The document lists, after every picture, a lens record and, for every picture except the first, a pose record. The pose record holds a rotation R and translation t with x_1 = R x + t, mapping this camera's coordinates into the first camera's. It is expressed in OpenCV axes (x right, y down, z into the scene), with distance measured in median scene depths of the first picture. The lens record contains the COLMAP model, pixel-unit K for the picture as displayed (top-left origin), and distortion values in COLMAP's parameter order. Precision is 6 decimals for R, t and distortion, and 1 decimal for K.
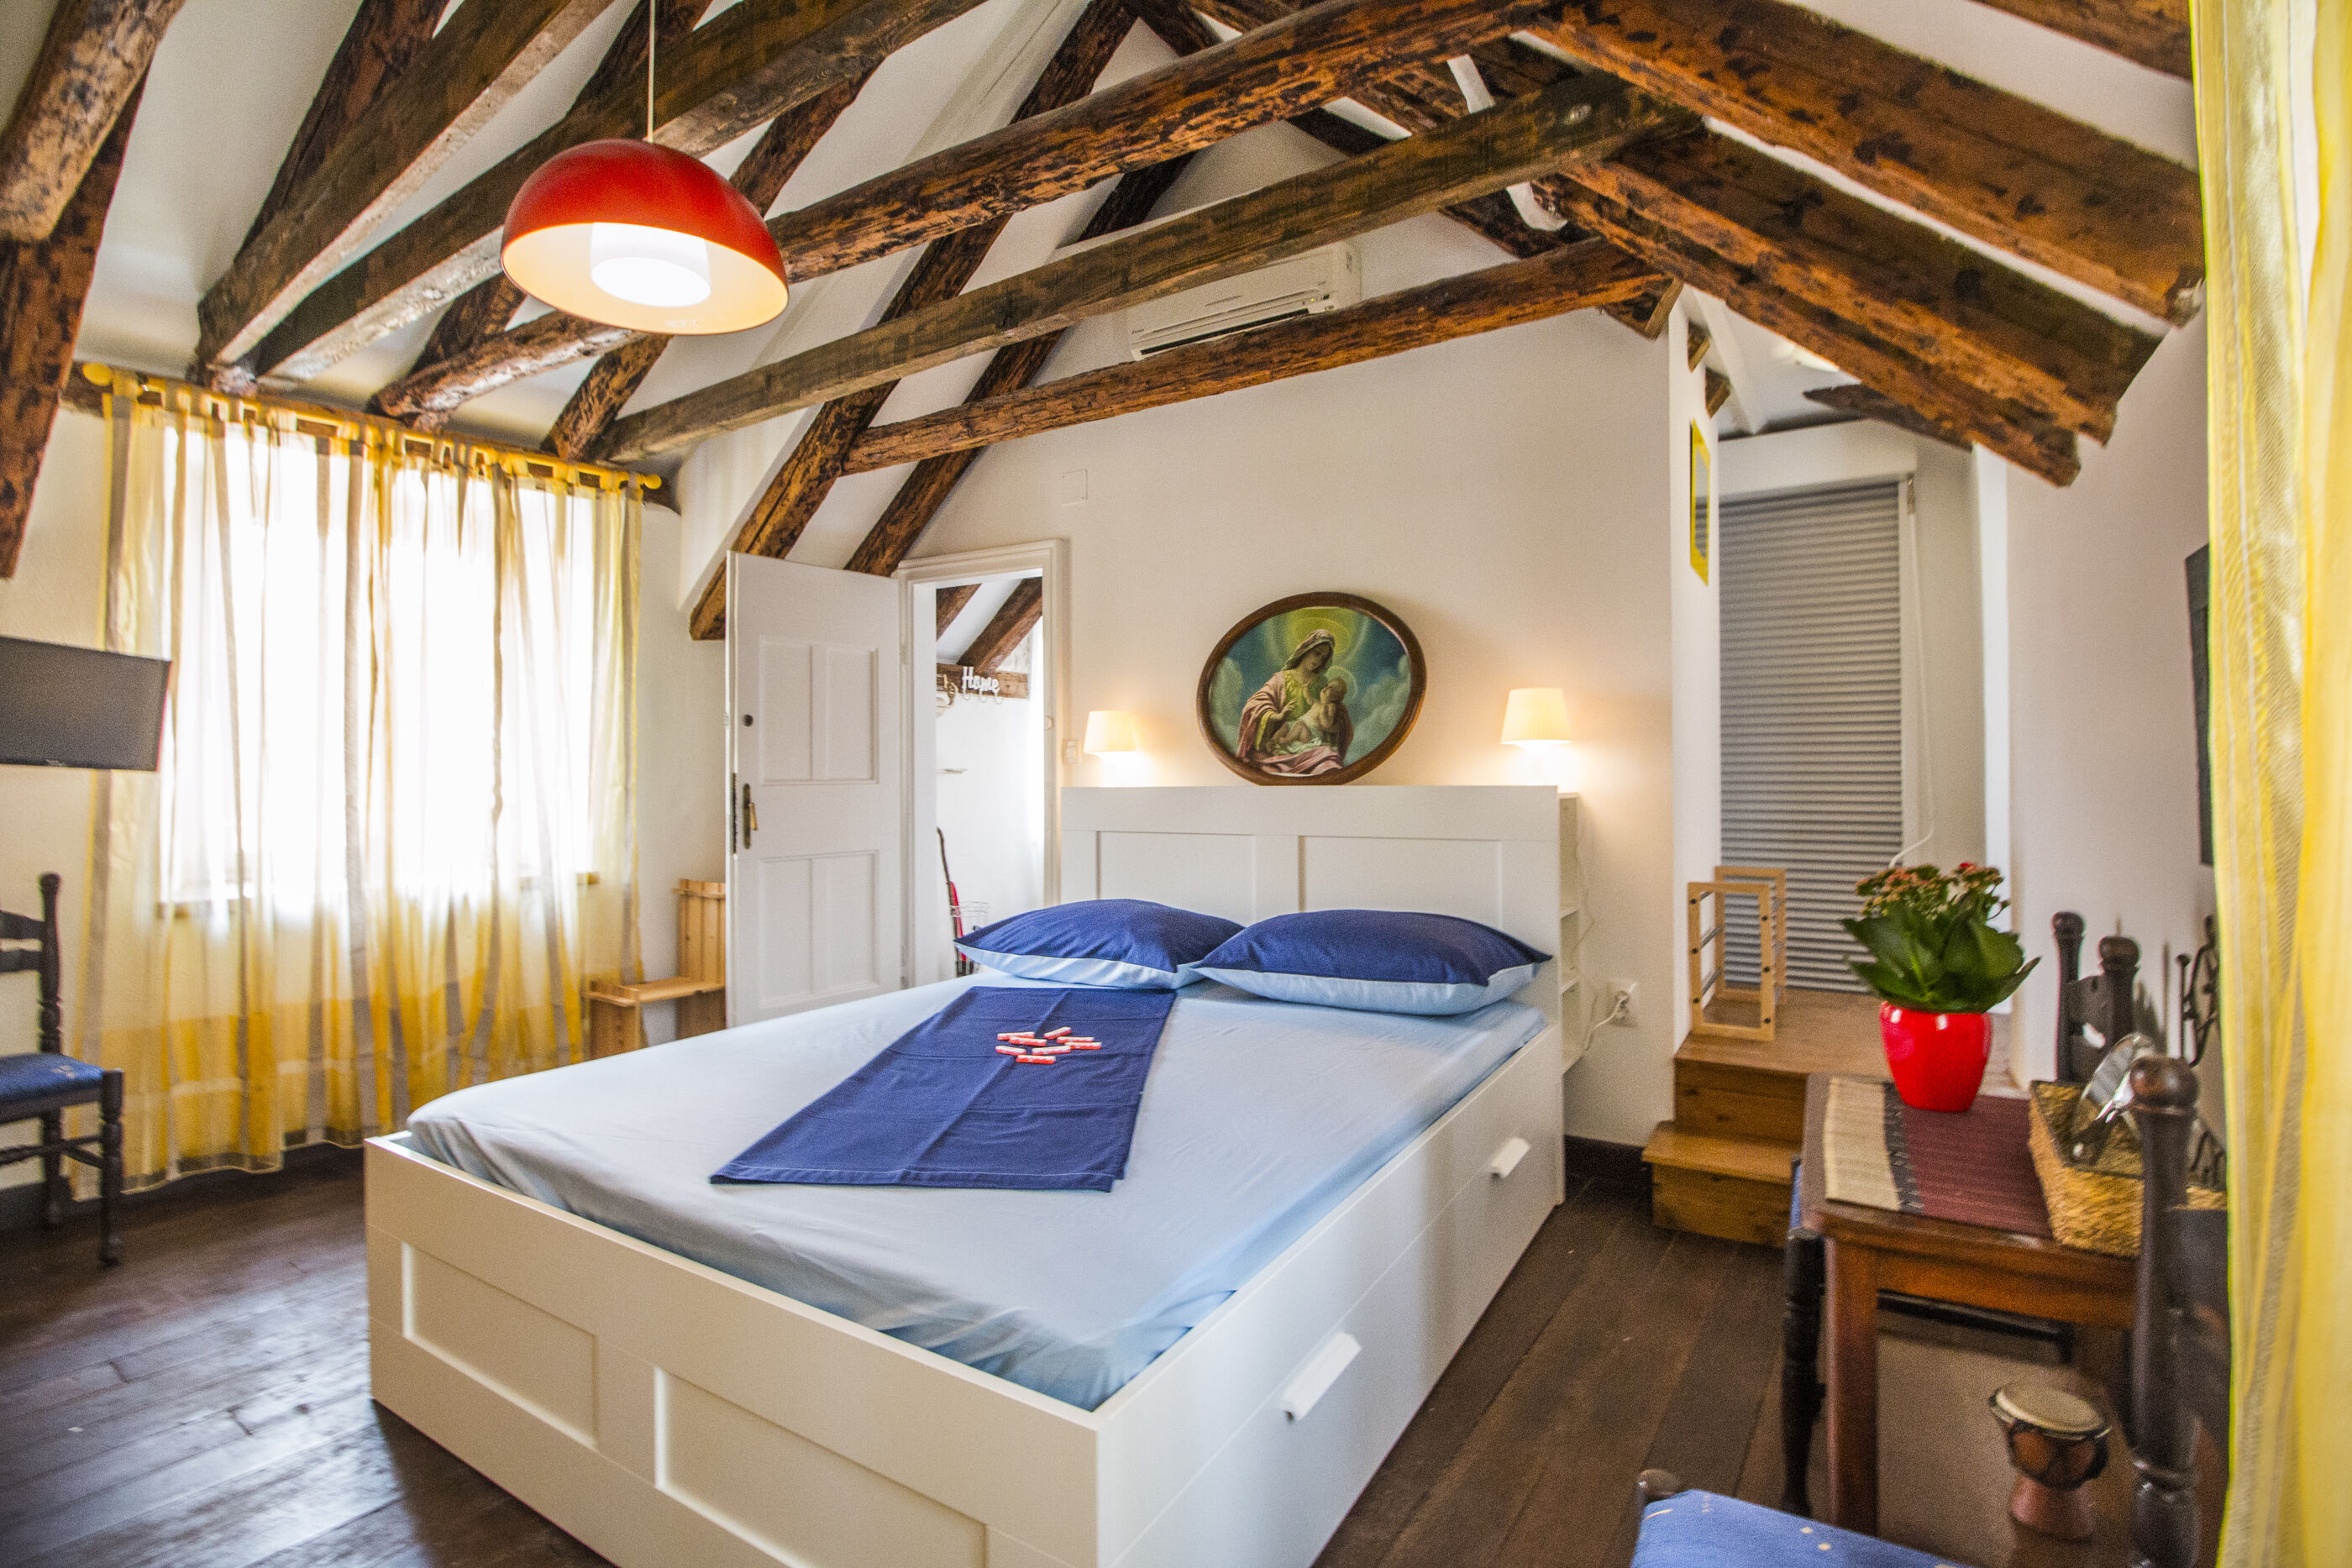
lens RADIAL K [[1077.8, 0, 1180.0], [0, 1077.8, 805.4], [0, 0, 1]] dist [-0.006592, -0.007824]
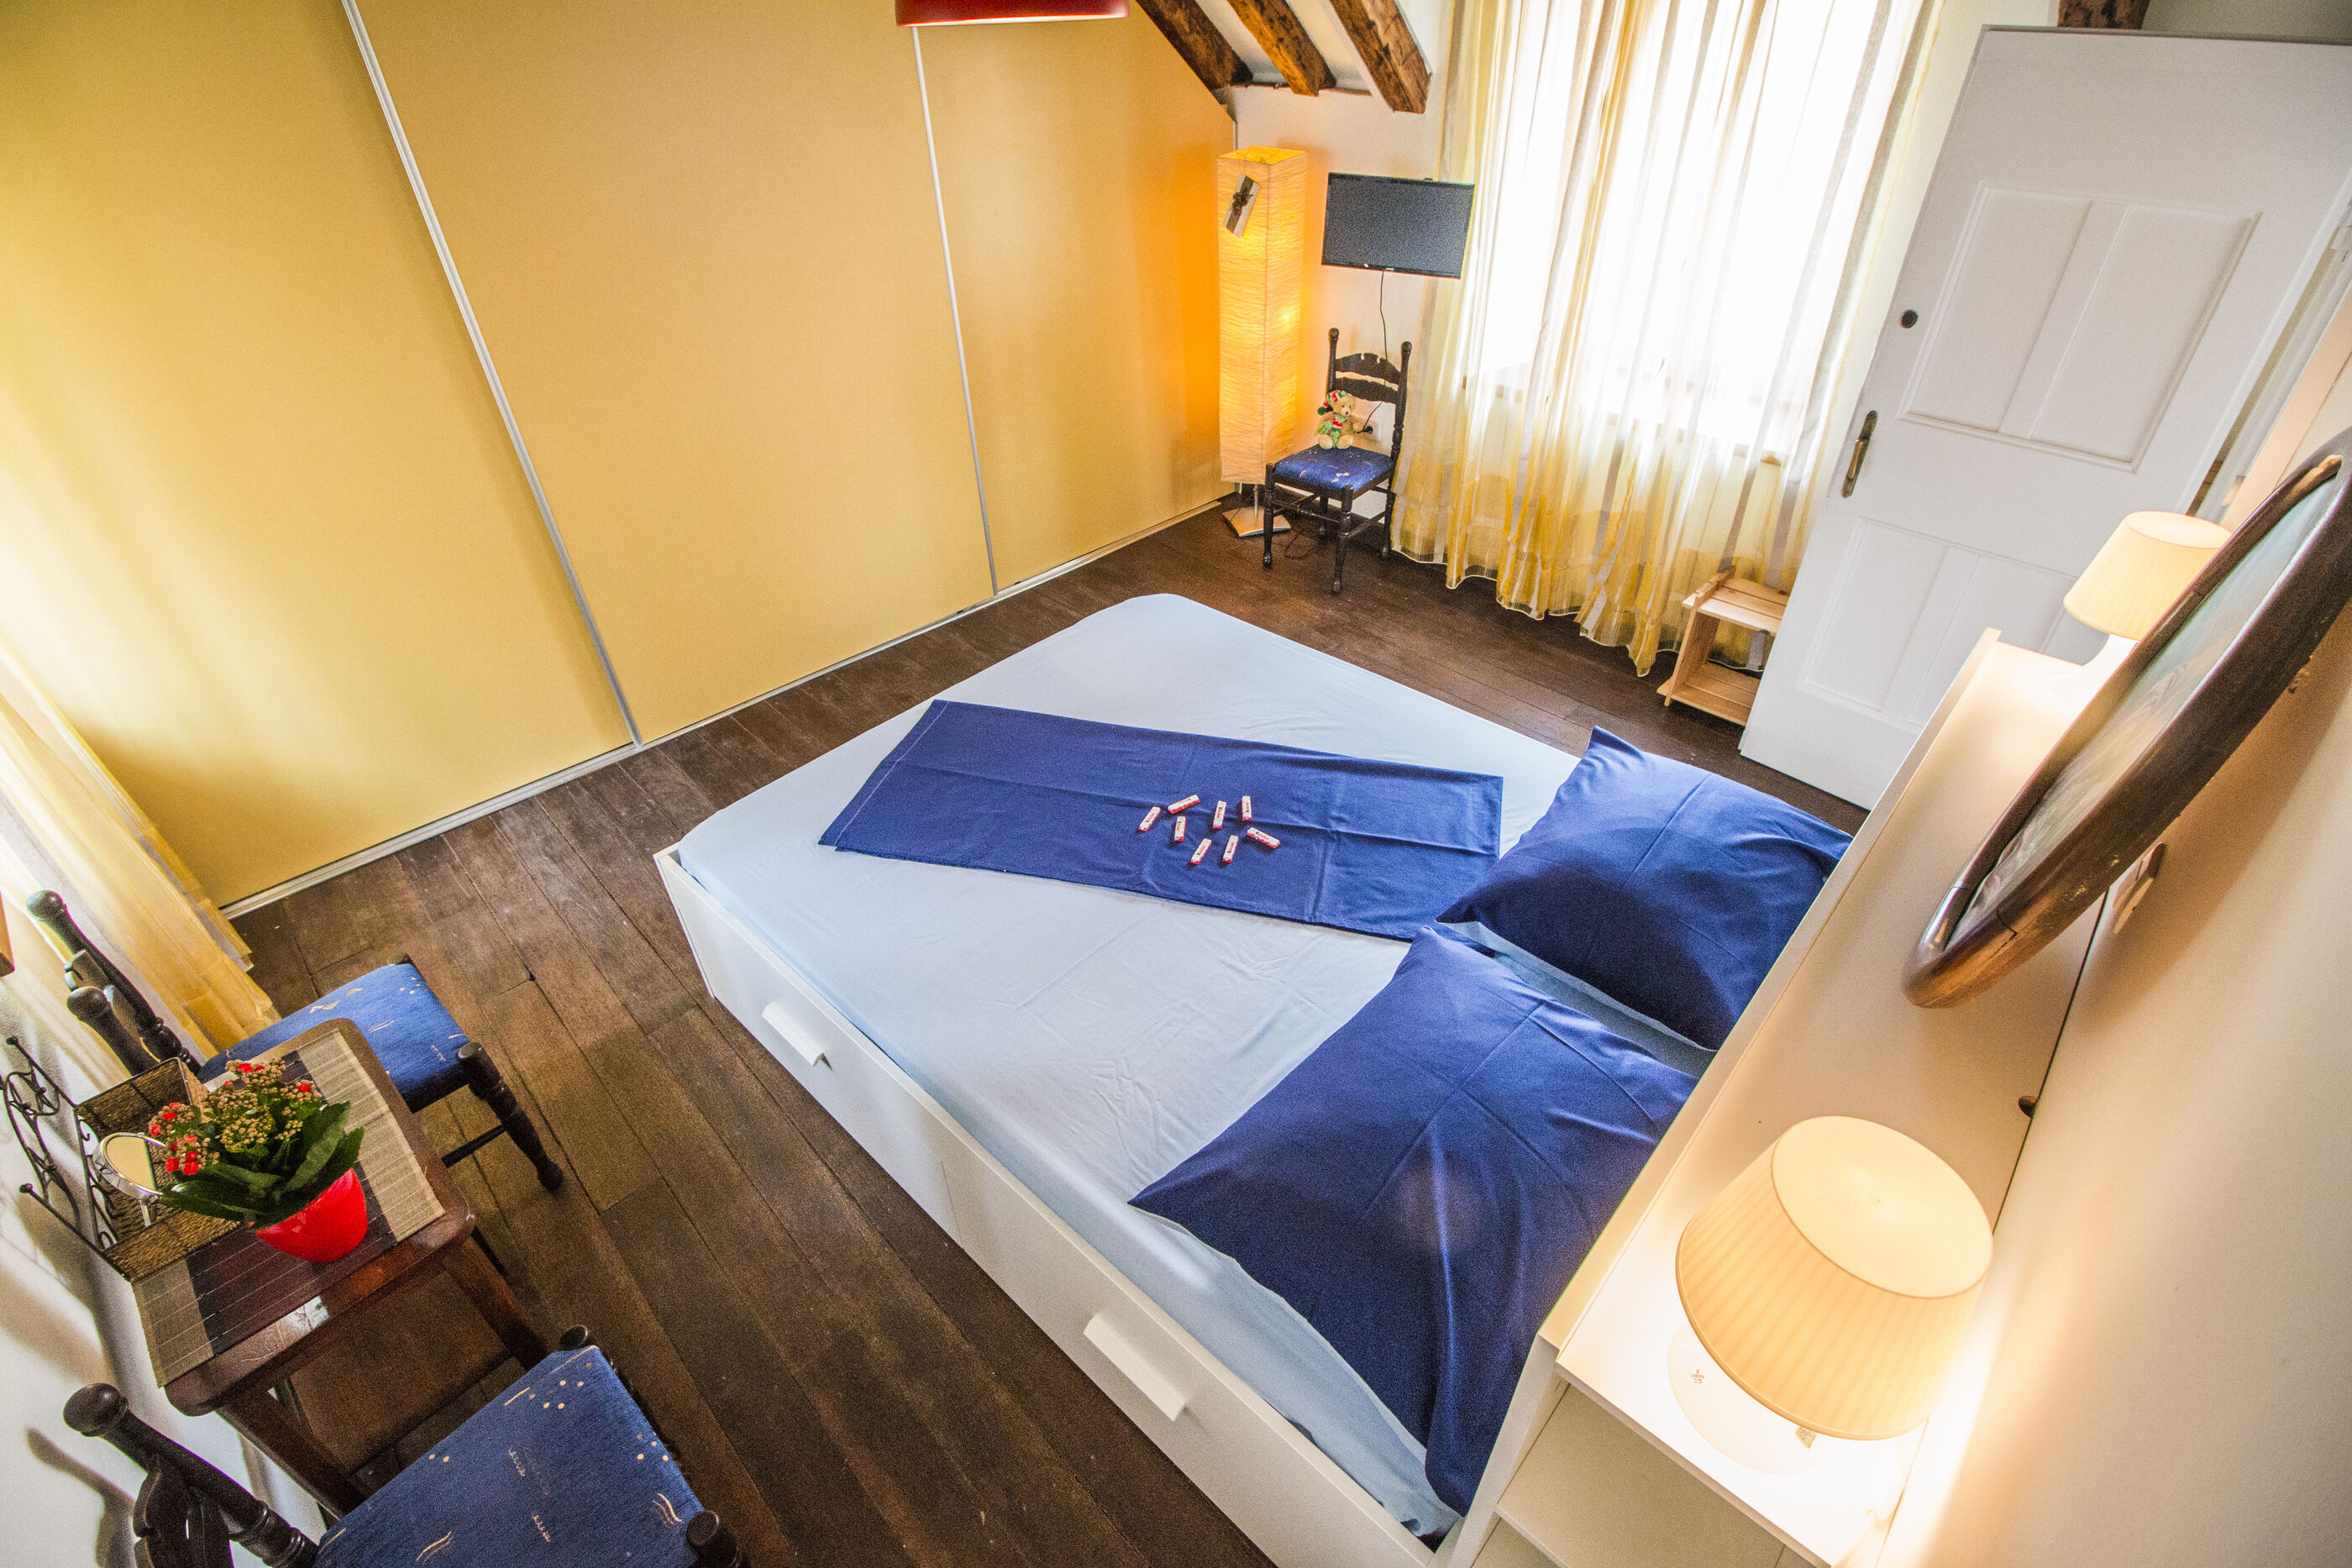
lens RADIAL K [[1077.8, 0, 1177.5], [0, 1077.8, 777.4], [0, 0, 1]] dist [-0.006592, -0.007824]
pose [[-0.187971, 0.590665, -0.784717, 0.534952], [-0.014397, 0.797216, 0.603522, -0.341378], [0.982069, 0.124742, -0.141349, 0.917027]]
